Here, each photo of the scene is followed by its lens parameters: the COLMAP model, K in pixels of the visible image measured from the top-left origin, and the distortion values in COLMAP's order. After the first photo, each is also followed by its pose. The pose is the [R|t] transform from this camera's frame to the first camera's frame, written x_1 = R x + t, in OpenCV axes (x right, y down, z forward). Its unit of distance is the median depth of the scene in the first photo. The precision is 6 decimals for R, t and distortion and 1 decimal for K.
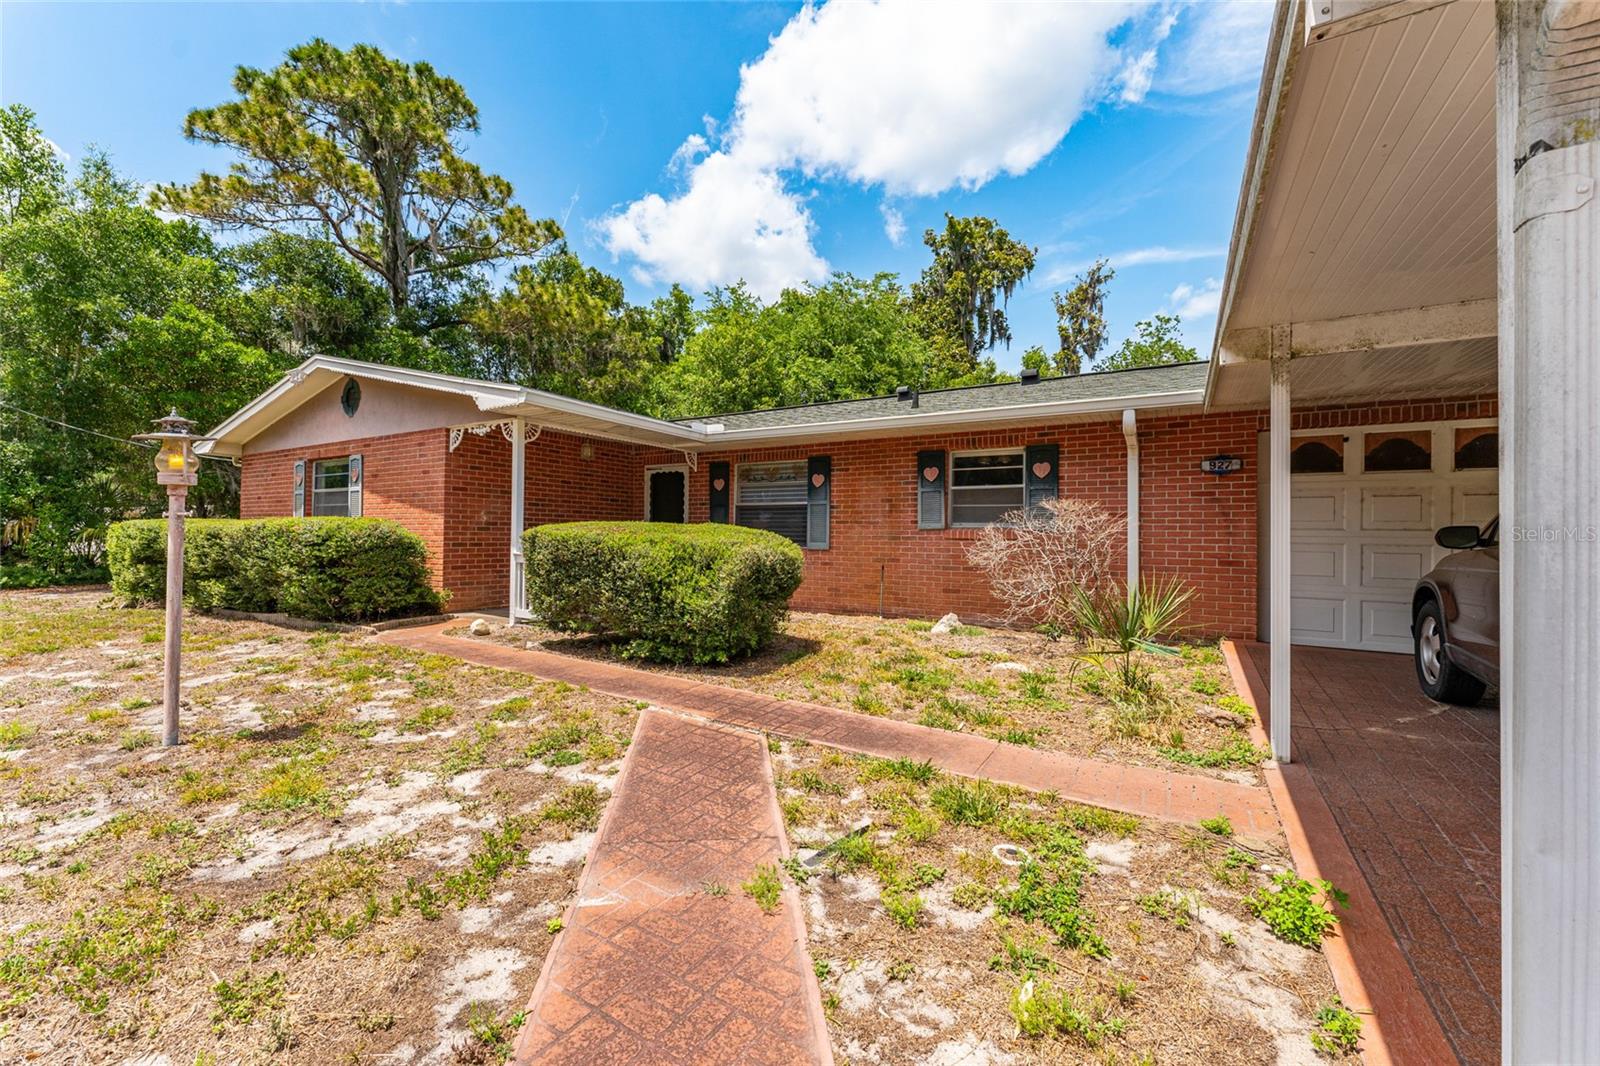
lens RADIAL K [[648.2, 0, 779.1], [0, 648.2, 542.3], [0, 0, 1]] dist [0.004200, -0.001908]
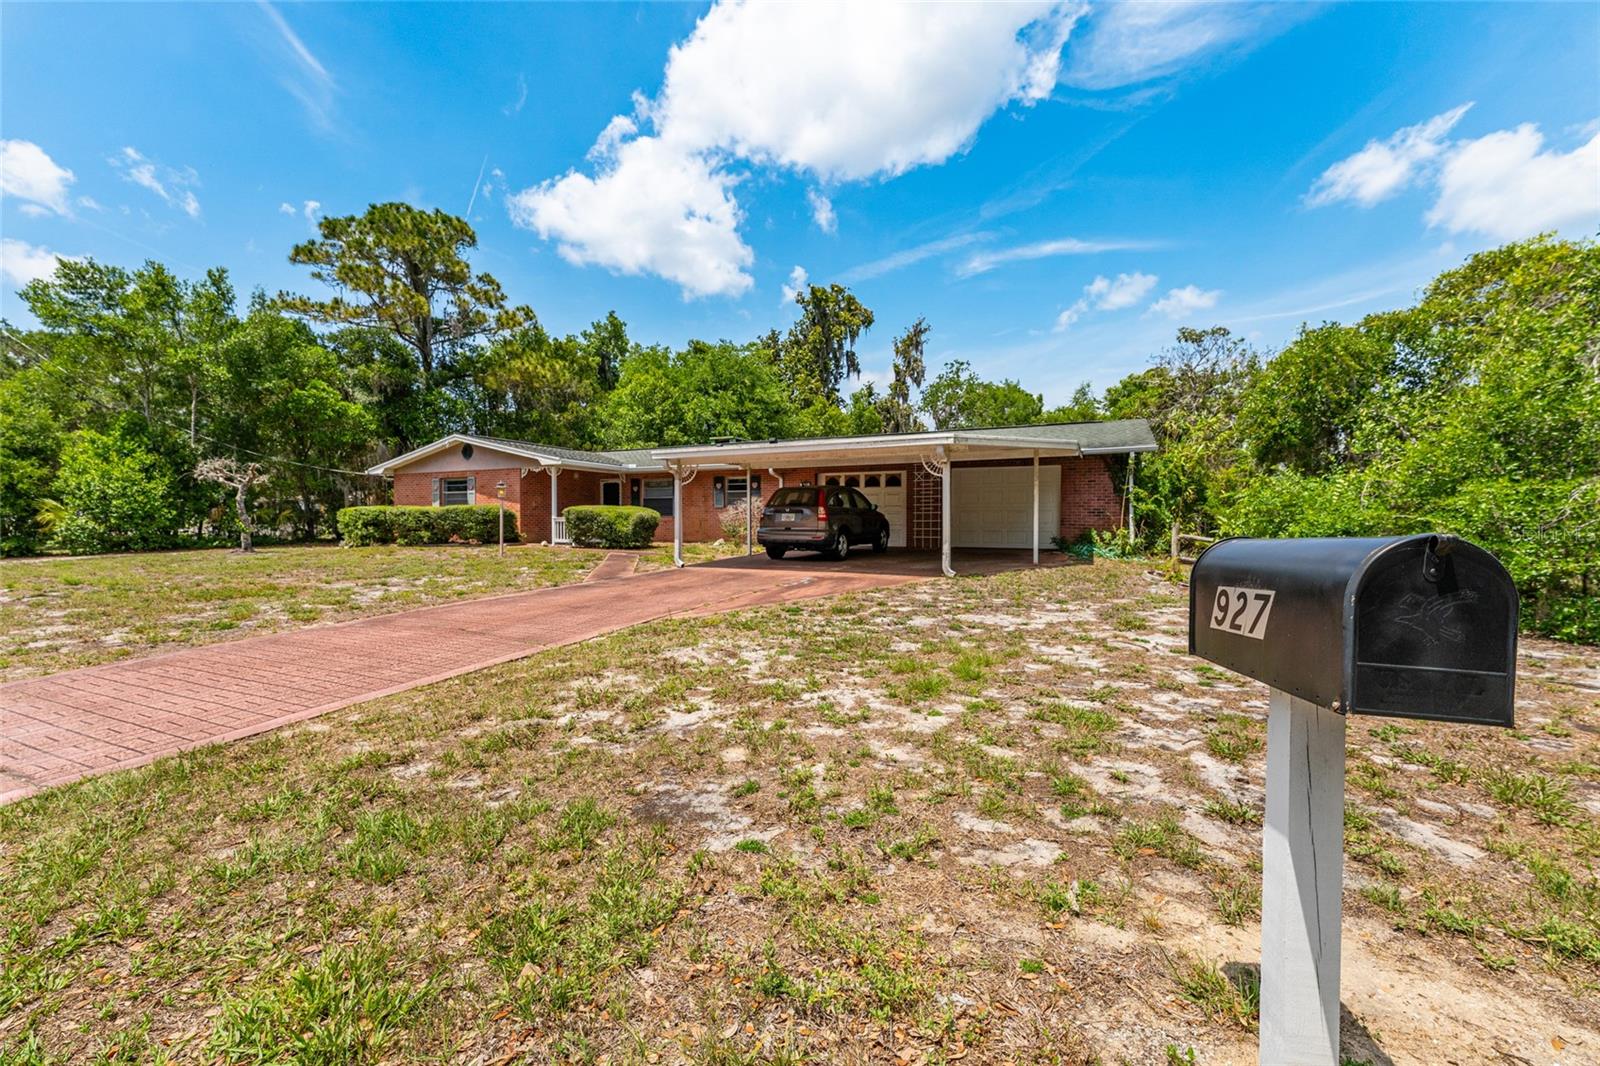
lens RADIAL K [[648.2, 0, 775.7], [0, 648.2, 544.2], [0, 0, 1]] dist [0.004200, -0.001908]
pose [[0.995634, -0.012632, 0.092480, 0.155657], [0.010352, 0.999632, 0.025084, 0.043100], [-0.092763, -0.024017, 0.995399, -1.126452]]
